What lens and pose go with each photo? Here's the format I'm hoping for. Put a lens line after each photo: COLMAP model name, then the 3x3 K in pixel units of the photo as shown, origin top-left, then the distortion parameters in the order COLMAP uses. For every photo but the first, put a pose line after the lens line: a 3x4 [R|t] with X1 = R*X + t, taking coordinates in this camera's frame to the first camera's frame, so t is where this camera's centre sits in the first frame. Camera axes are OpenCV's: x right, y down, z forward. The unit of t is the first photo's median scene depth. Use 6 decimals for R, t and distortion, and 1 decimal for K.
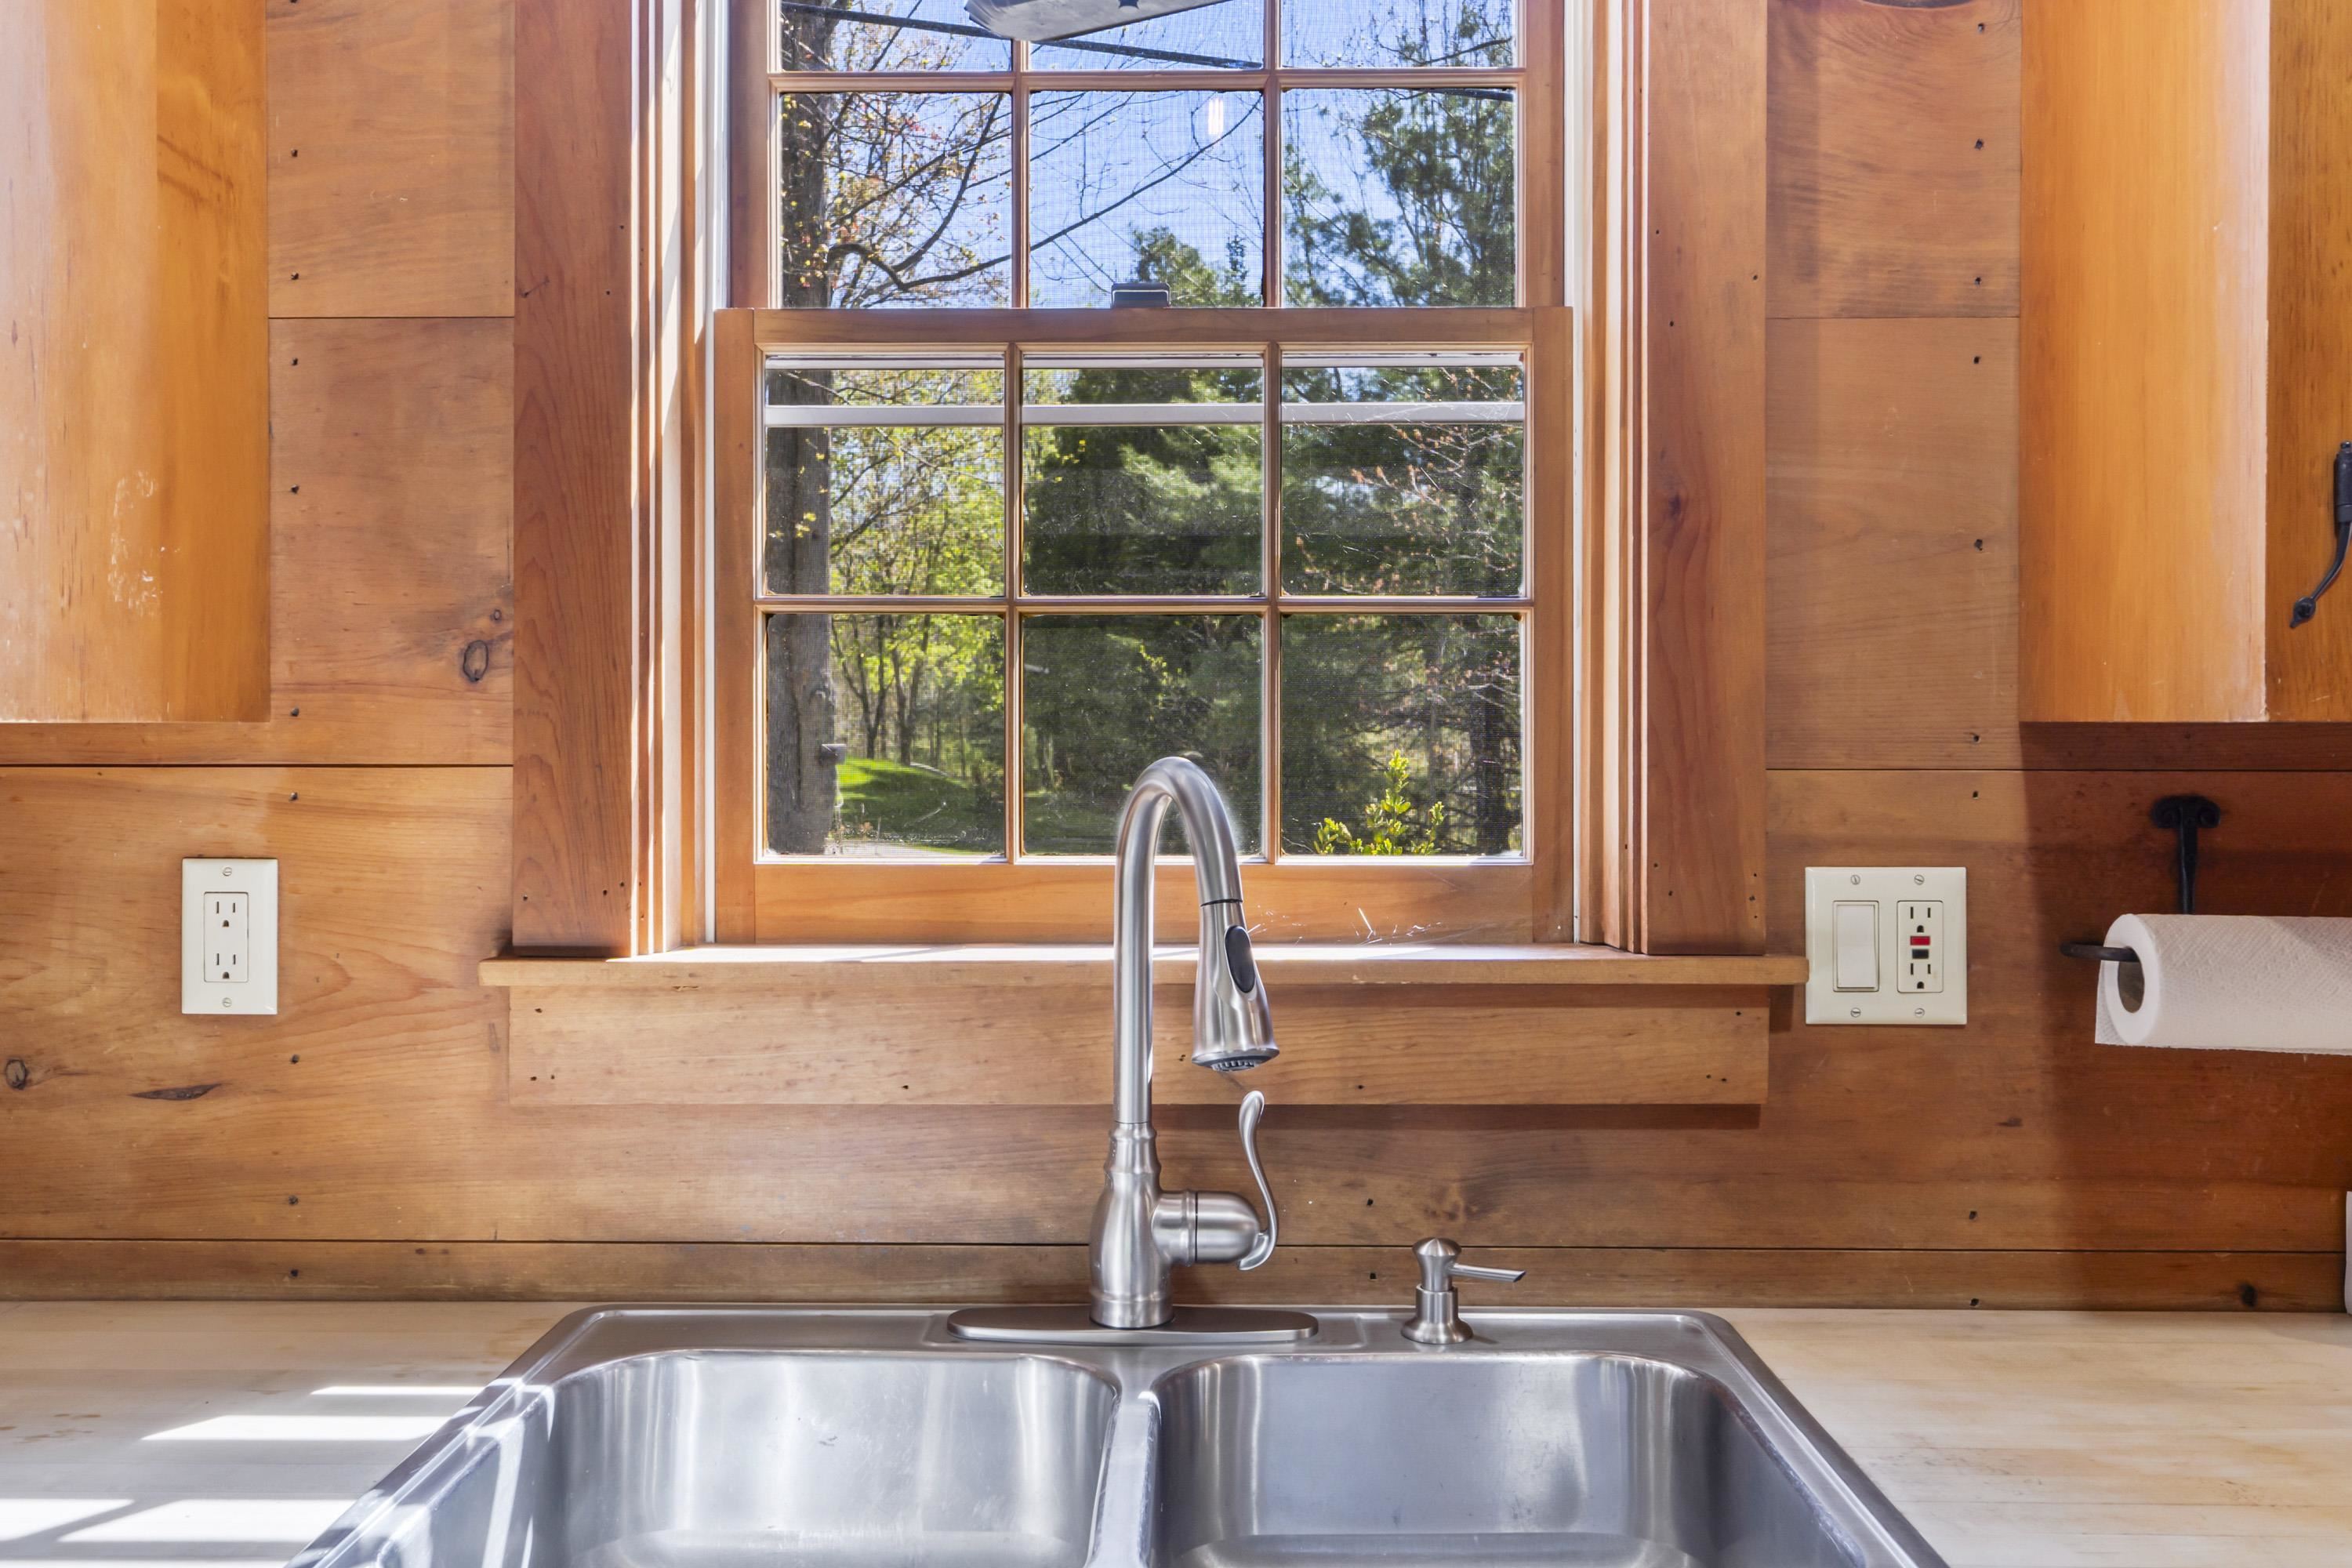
lens RADIAL K [[2057.1, 0, 1155.5], [0, 2057.1, 734.5], [0, 0, 1]] dist [0.006027, -0.003785]
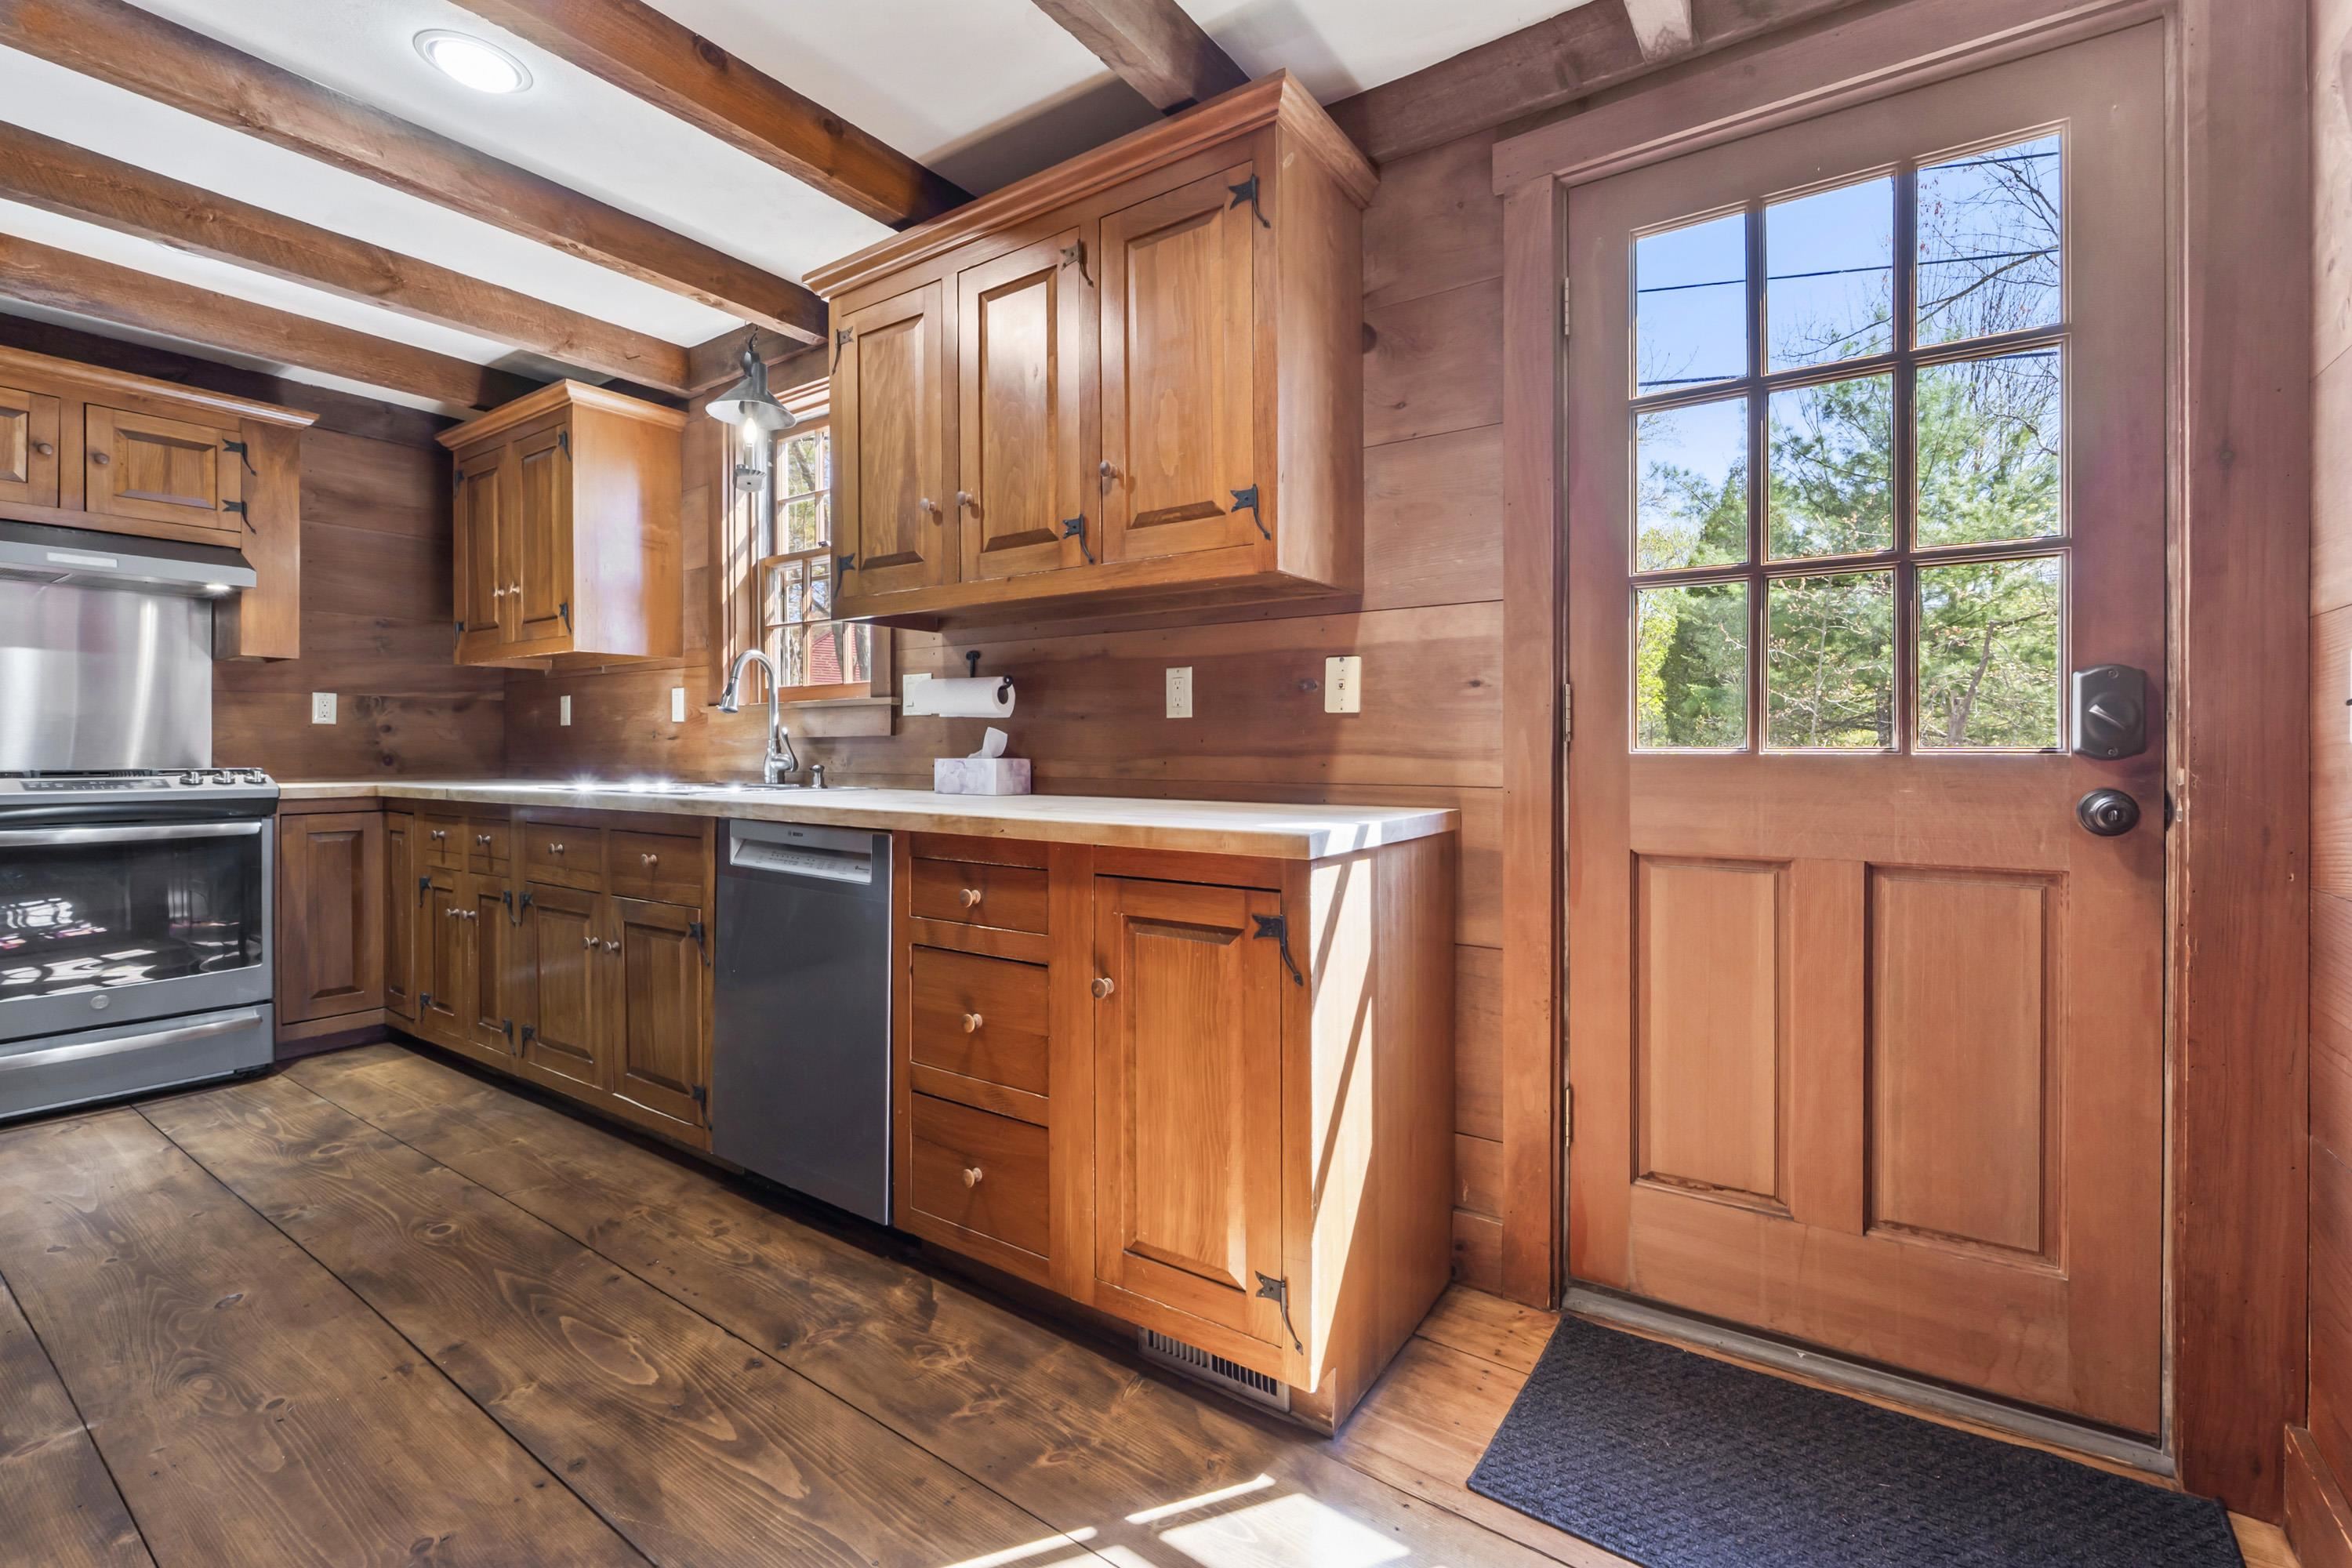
lens RADIAL K [[1003.8, 0, 1181.5], [0, 1003.8, 745.7], [0, 0, 1]] dist [-0.006958, 0.000462]
pose [[0.841679, -0.002877, -0.539970, 1.756791], [0.003200, 0.999995, -0.000339, 0.198317], [0.539968, -0.001442, 0.841684, -0.294122]]
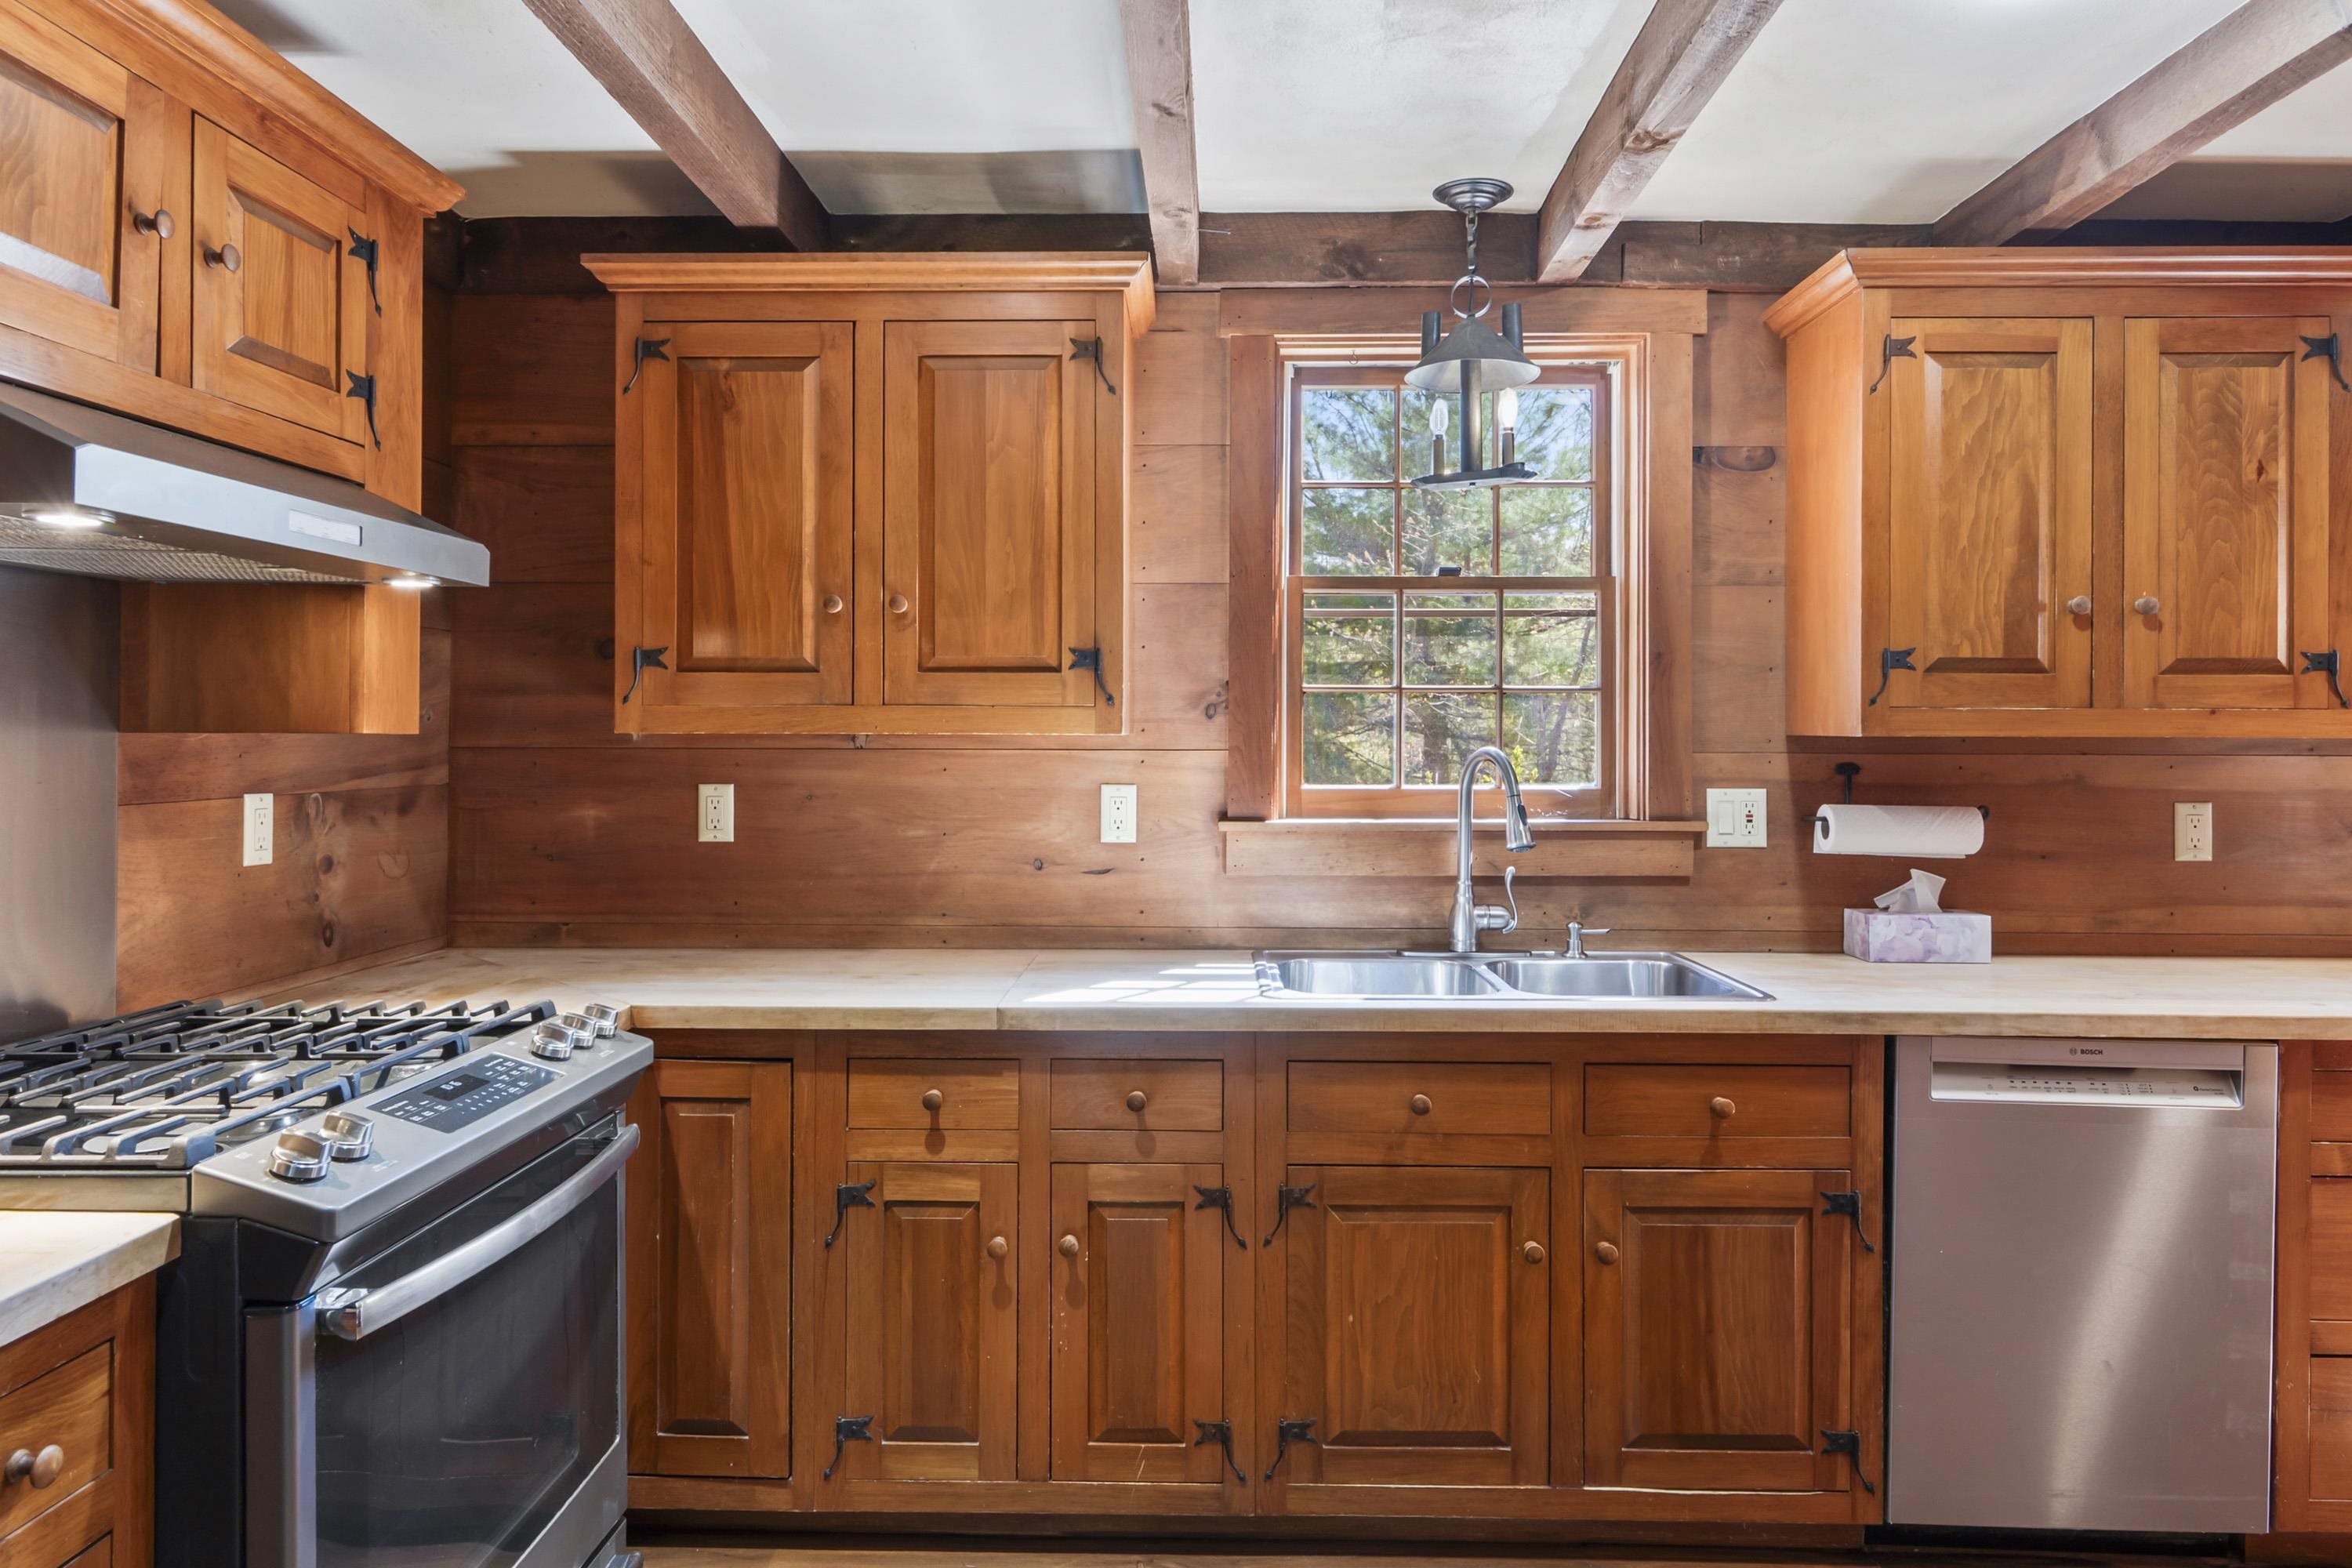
lens RADIAL K [[1489.9, 0, 1173.2], [0, 1489.9, 718.1], [0, 0, 1]] dist [-0.005137, -0.001211]
pose [[0.999983, 0.002158, -0.005358, -0.372935], [-0.002202, 0.999963, -0.008312, -0.010304], [0.005340, 0.008324, 0.999951, -0.954987]]
